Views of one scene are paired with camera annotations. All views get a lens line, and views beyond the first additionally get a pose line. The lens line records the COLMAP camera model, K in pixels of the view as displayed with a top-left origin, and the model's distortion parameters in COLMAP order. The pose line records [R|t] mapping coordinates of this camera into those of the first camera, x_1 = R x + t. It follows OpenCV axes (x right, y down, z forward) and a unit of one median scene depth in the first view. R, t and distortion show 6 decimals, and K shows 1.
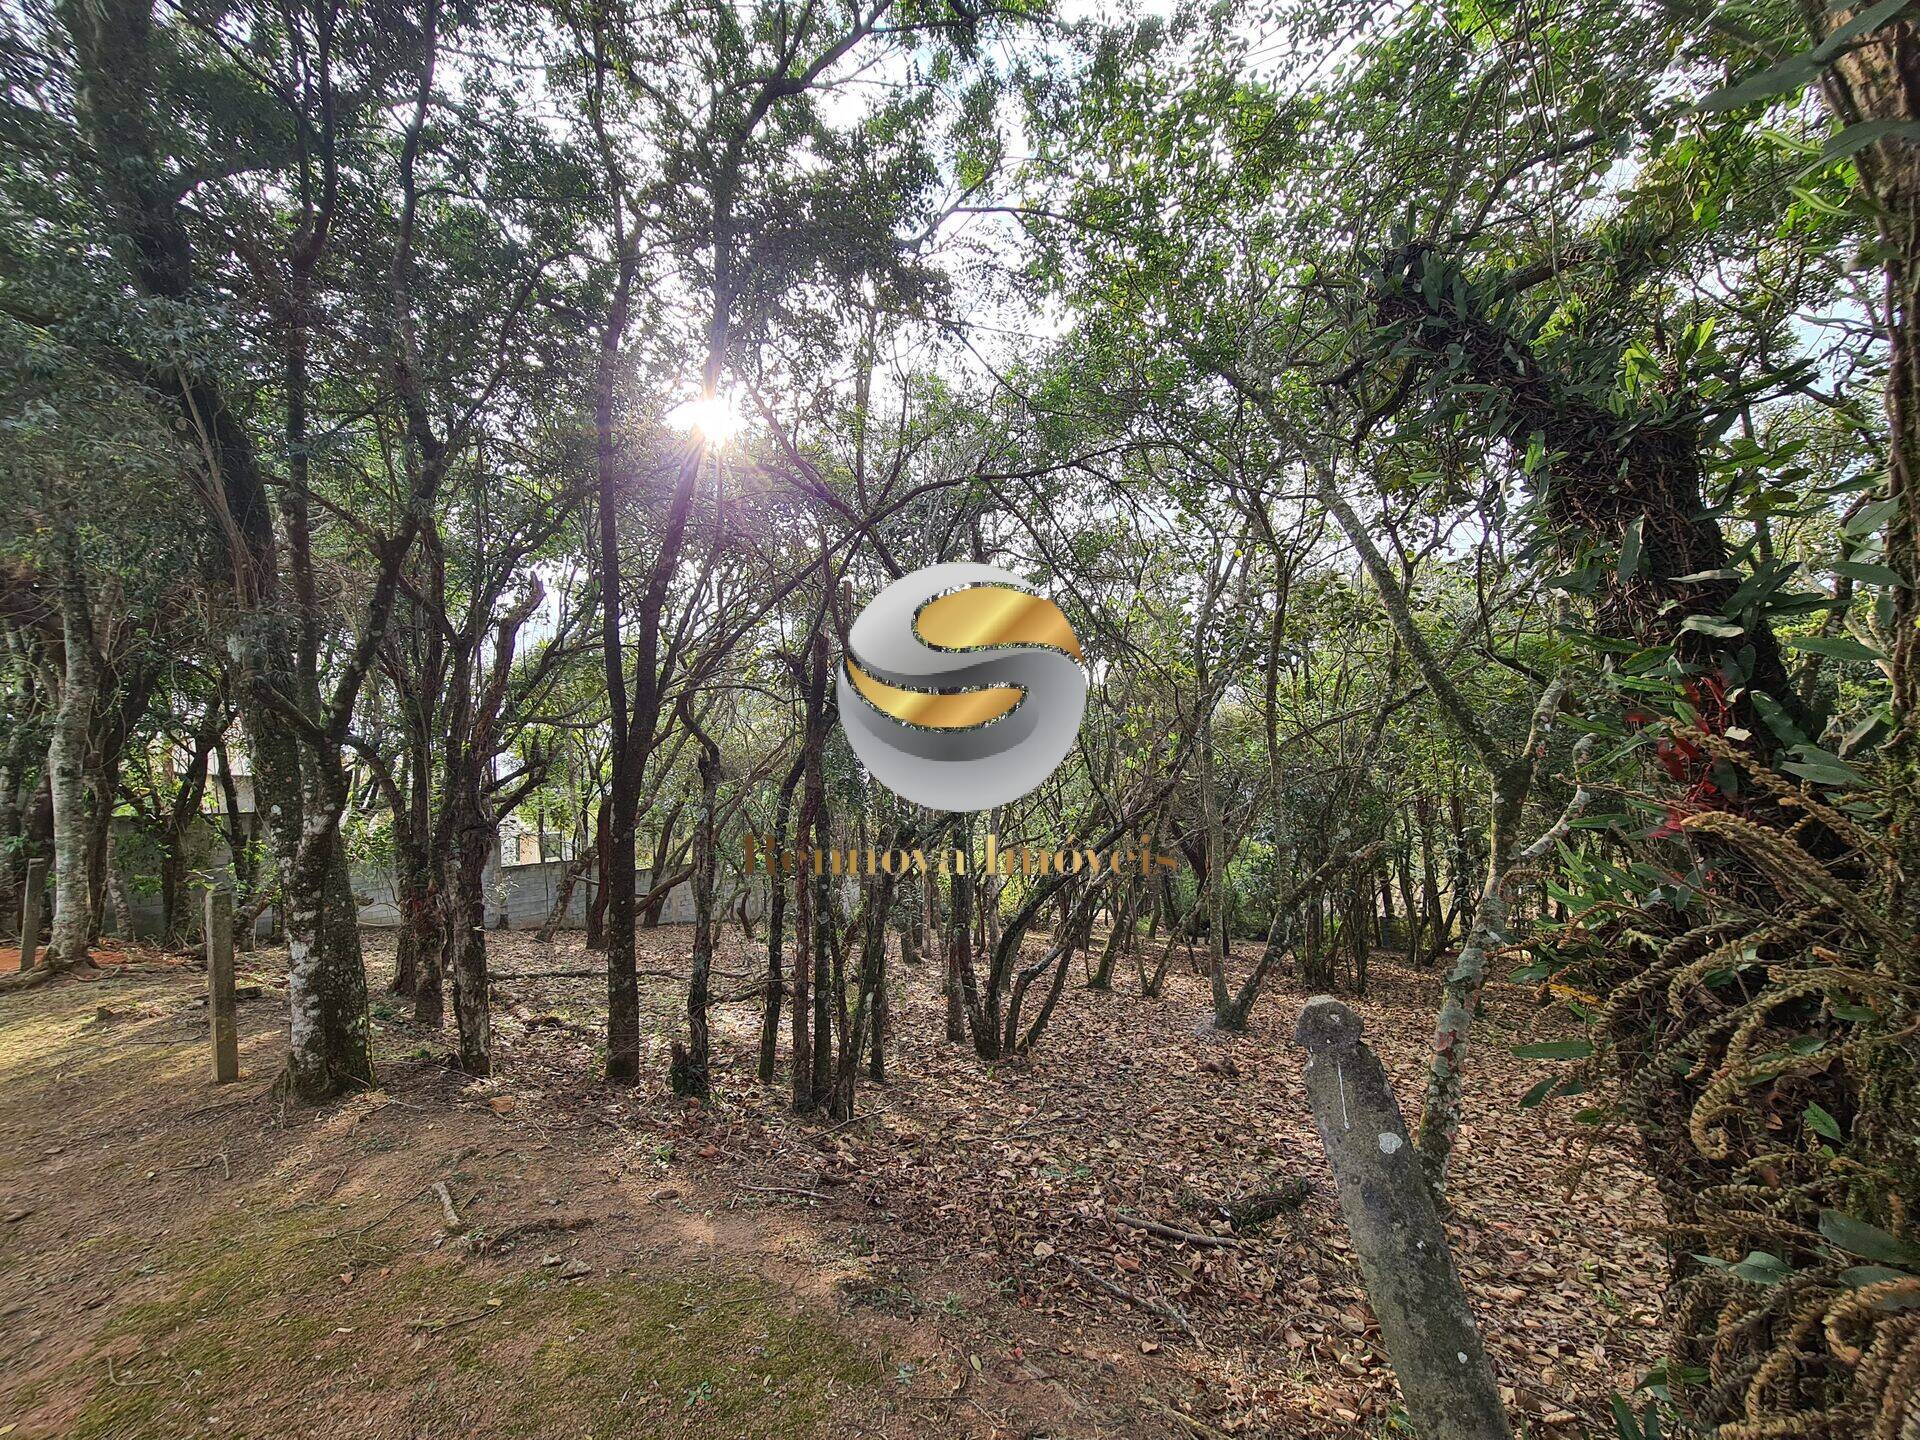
lens RADIAL K [[790.2, 0, 958.9], [0, 790.2, 718.3], [0, 0, 1]] dist [-0.001524, 0.000603]
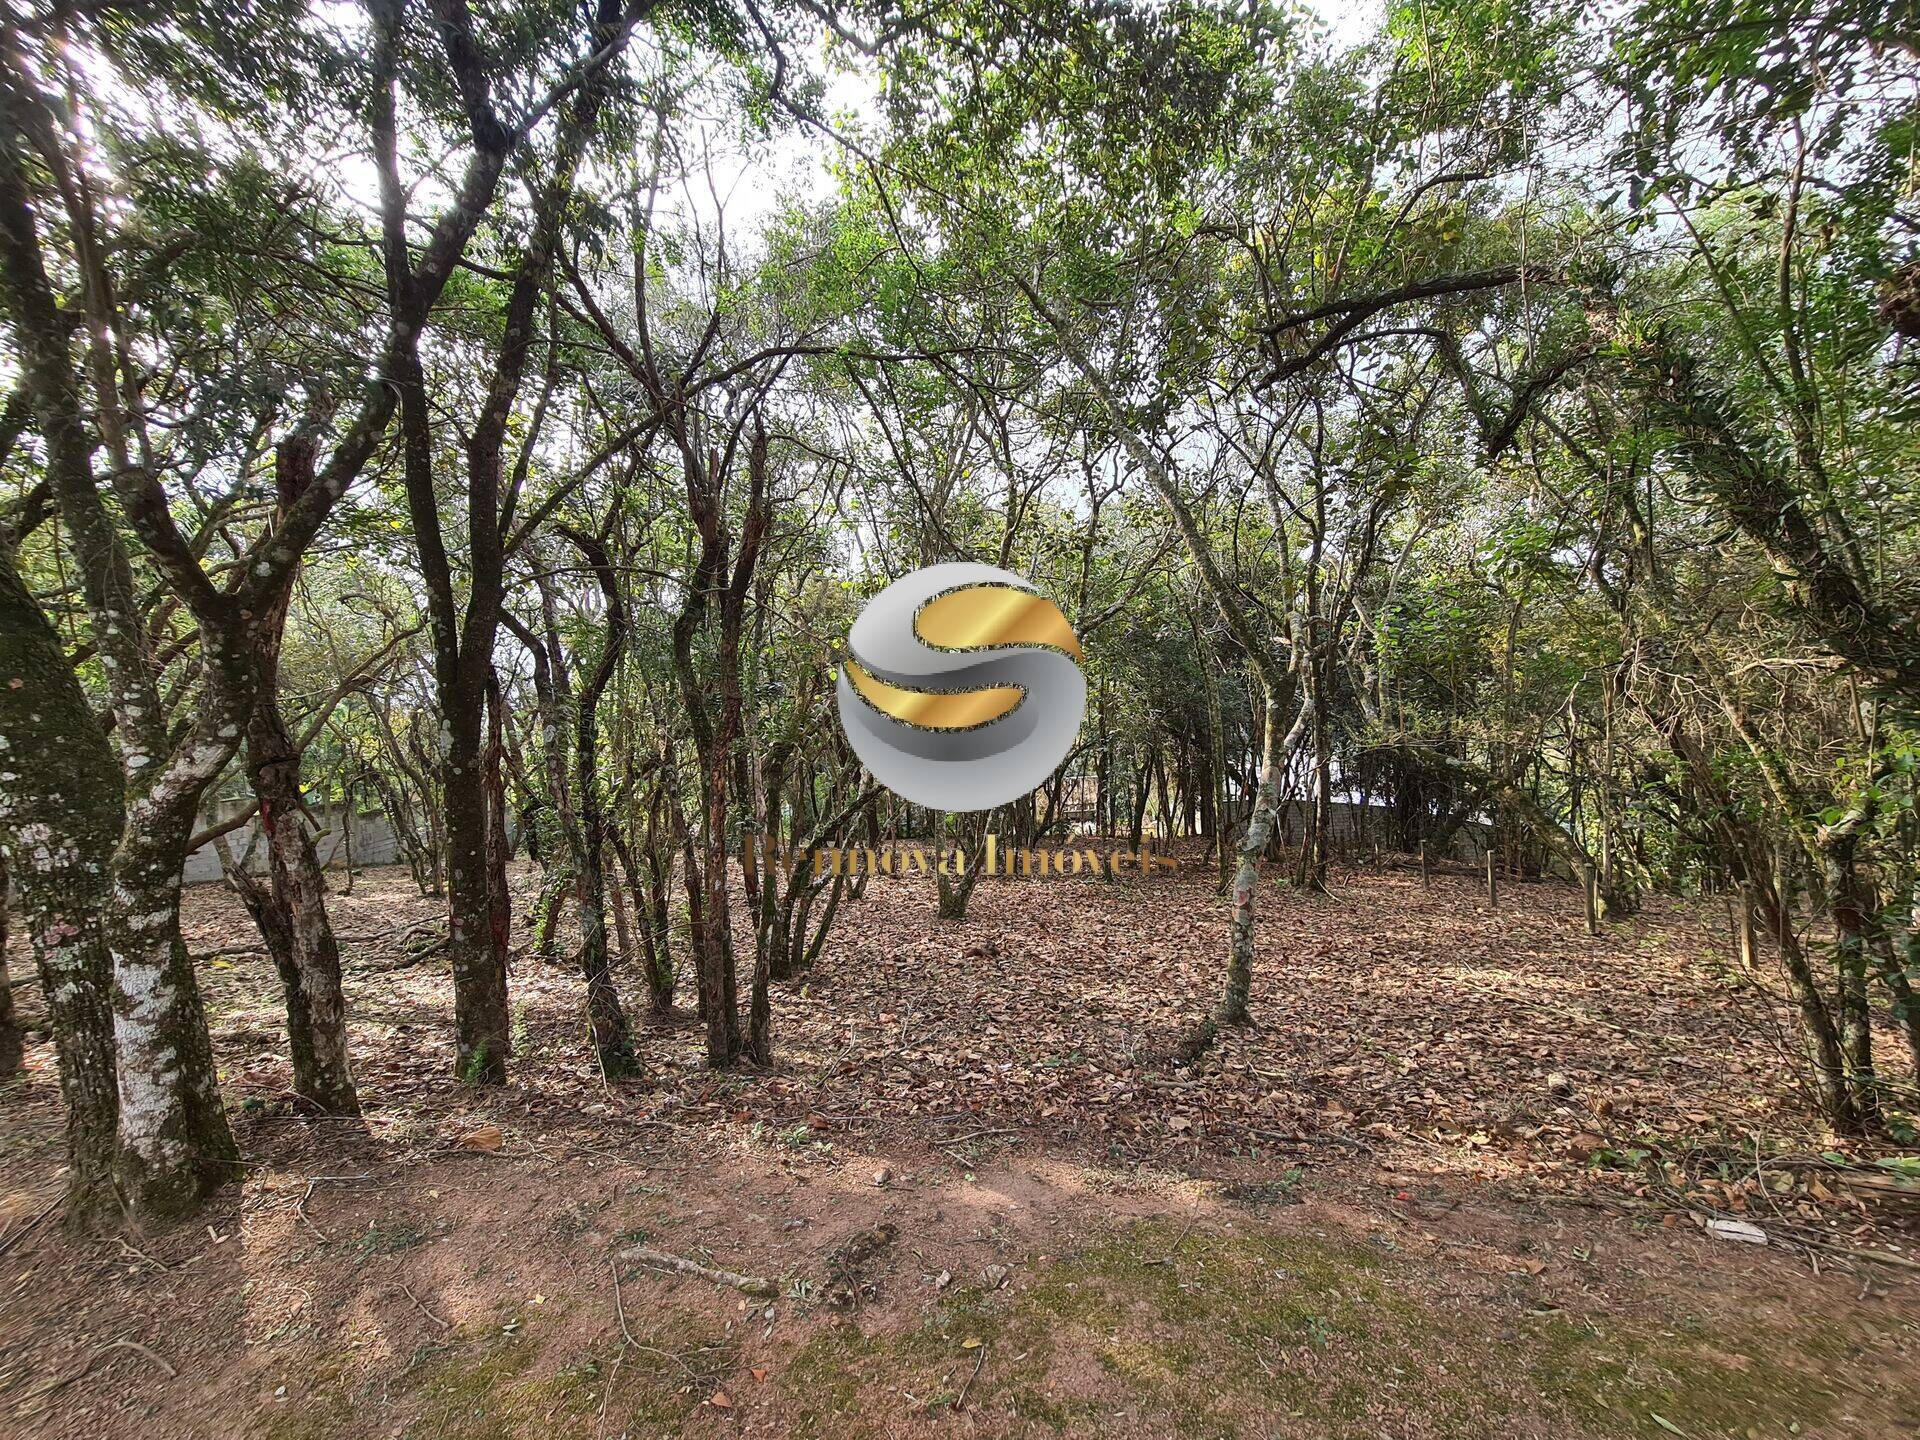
lens RADIAL K [[790.2, 0, 951.1], [0, 790.2, 717.5], [0, 0, 1]] dist [-0.001524, 0.000603]
pose [[0.878844, -0.015239, 0.476866, -0.231391], [-0.037361, 0.994222, 0.100627, 0.009188], [-0.475645, -0.106252, 0.873197, 0.092262]]
